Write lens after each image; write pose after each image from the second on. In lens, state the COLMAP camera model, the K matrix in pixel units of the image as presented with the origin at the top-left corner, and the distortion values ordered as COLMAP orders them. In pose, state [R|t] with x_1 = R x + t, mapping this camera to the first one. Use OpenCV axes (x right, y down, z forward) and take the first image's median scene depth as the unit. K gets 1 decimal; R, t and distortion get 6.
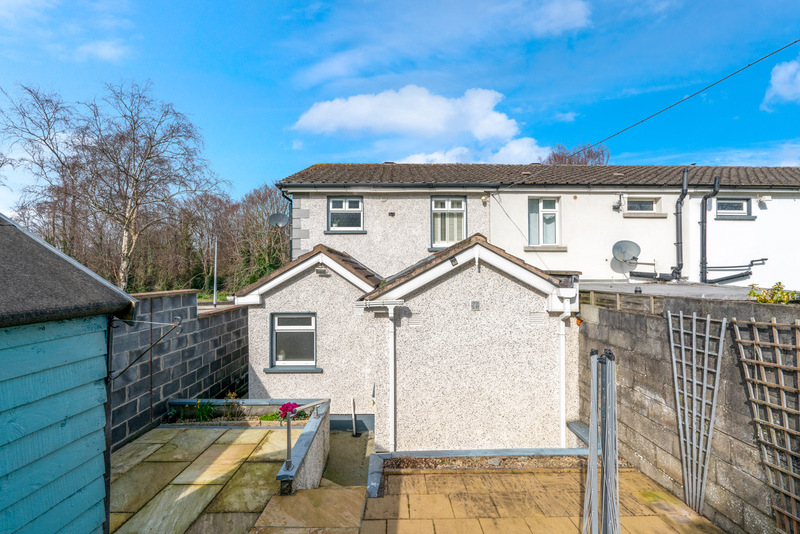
lens RADIAL K [[356.0, 0, 396.4], [0, 356.0, 272.6], [0, 0, 1]] dist [-0.006397, 0.000429]
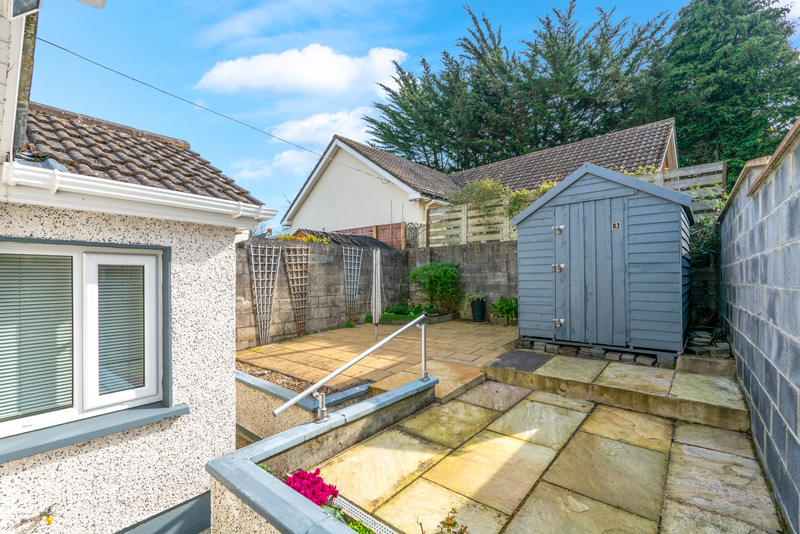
lens RADIAL K [[356.0, 0, 400.7], [0, 356.0, 271.3], [0, 0, 1]] dist [-0.006397, 0.000429]
pose [[-0.775488, 0.015580, 0.631170, -0.867445], [-0.004248, 0.999544, -0.029893, 0.275559], [-0.631348, -0.025862, -0.775068, 1.788324]]
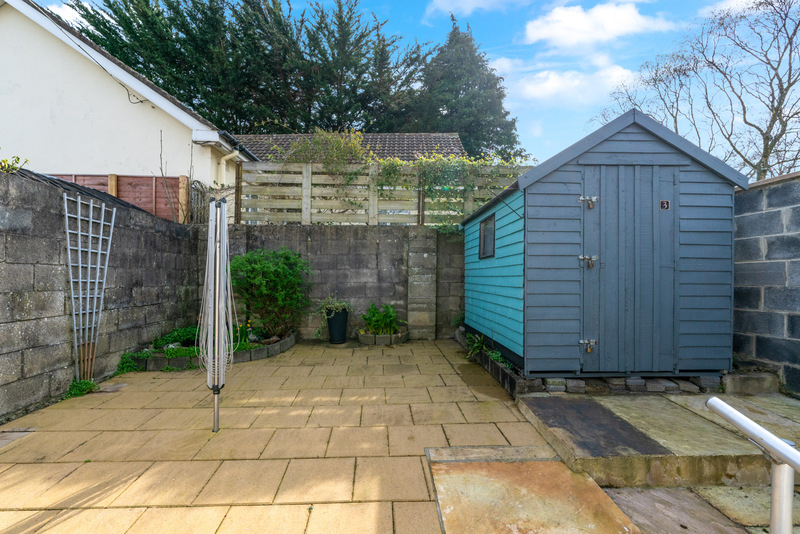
lens RADIAL K [[356.0, 0, 397.9], [0, 356.0, 275.1], [0, 0, 1]] dist [-0.006397, 0.000429]
pose [[-0.998463, -0.004388, -0.055247, -0.026711], [-0.003042, 0.999697, -0.024416, 0.276567], [0.055337, -0.024211, -0.998174, 1.252576]]
